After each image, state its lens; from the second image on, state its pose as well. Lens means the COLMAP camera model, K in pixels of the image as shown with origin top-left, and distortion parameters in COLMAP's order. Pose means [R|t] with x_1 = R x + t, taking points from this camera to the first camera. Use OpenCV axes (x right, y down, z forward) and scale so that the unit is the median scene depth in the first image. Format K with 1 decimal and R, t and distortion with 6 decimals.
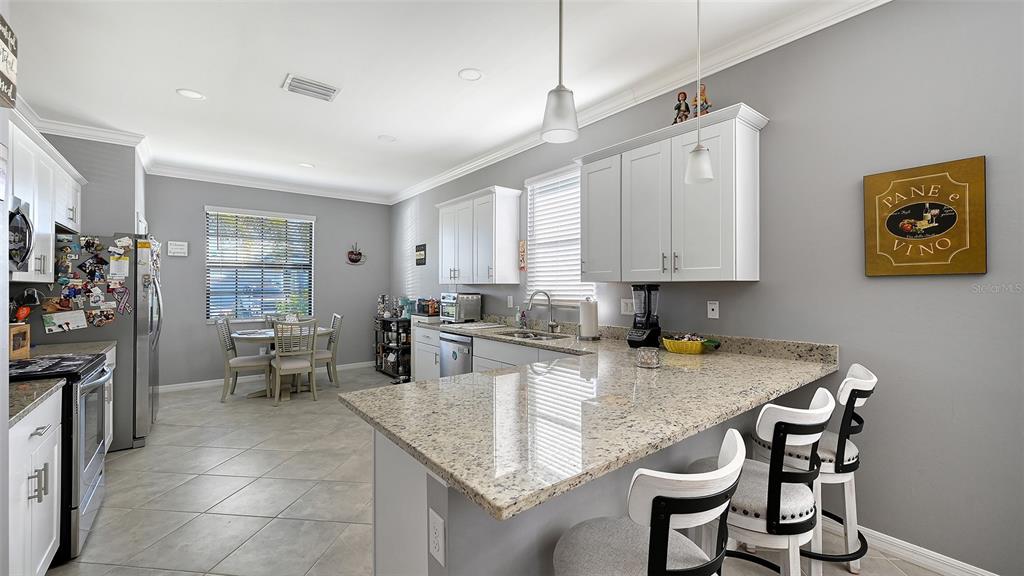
lens RADIAL K [[411.2, 0, 510.3], [0, 411.2, 283.6], [0, 0, 1]] dist [-0.002267, -0.000150]
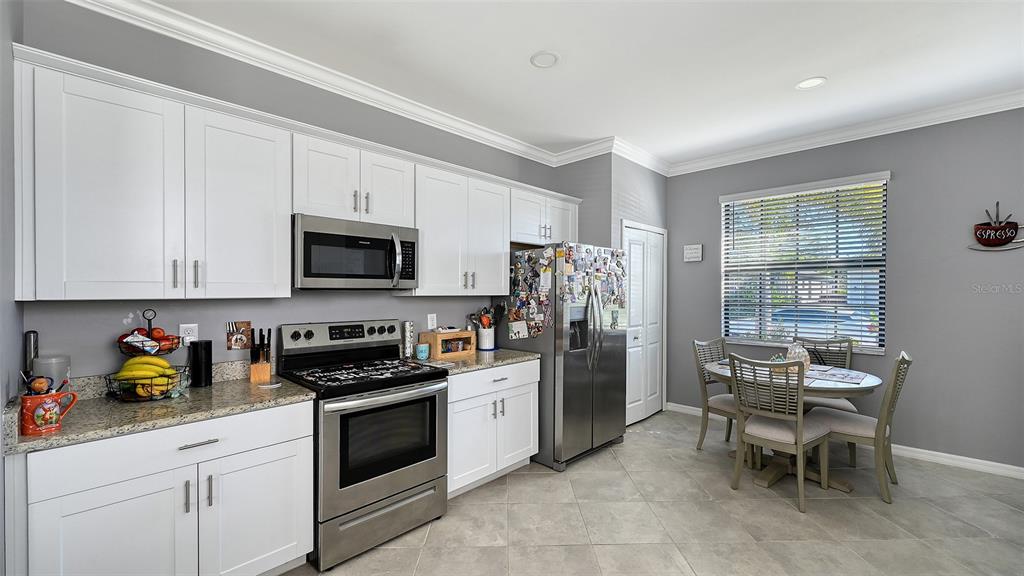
lens RADIAL K [[411.2, 0, 515.3], [0, 411.2, 294.1], [0, 0, 1]] dist [-0.002267, -0.000150]
pose [[0.148242, 0.003345, -0.988945, 0.004532], [0.011632, 0.999919, 0.005126, -0.008054], [0.988883, -0.012264, 0.148191, 0.628193]]
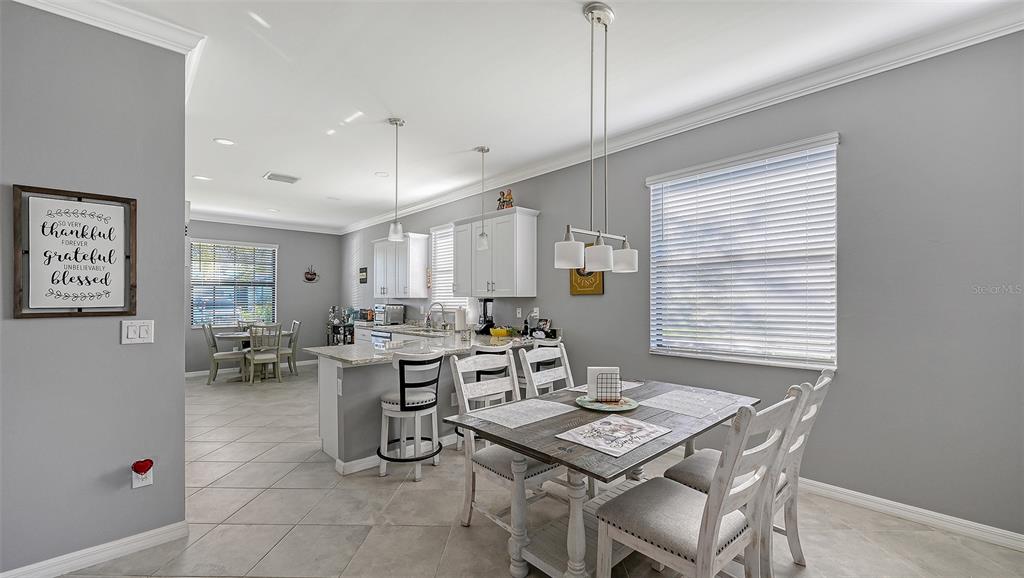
lens RADIAL K [[415.3, 0, 519.5], [0, 415.3, 295.6], [0, 0, 1]] dist [-0.001230, -0.000158]
pose [[0.994601, 0.000647, 0.103769, 0.204473], [-0.000439, 0.999998, -0.002026, -0.004839], [-0.103770, 0.001969, 0.994599, -0.535772]]
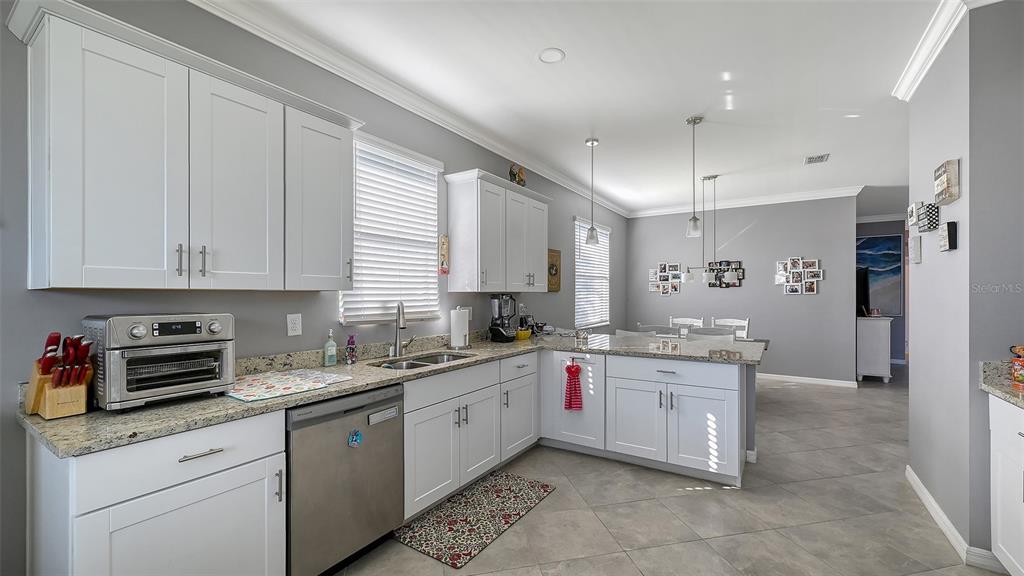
lens RADIAL K [[411.2, 0, 517.5], [0, 411.2, 297.5], [0, 0, 1]] dist [-0.002267, -0.000150]
pose [[-0.335440, -0.002110, 0.942059, -0.636484], [-0.006185, 0.999981, 0.000037, 0.007667], [-0.942041, -0.005814, -0.335446, 0.960526]]
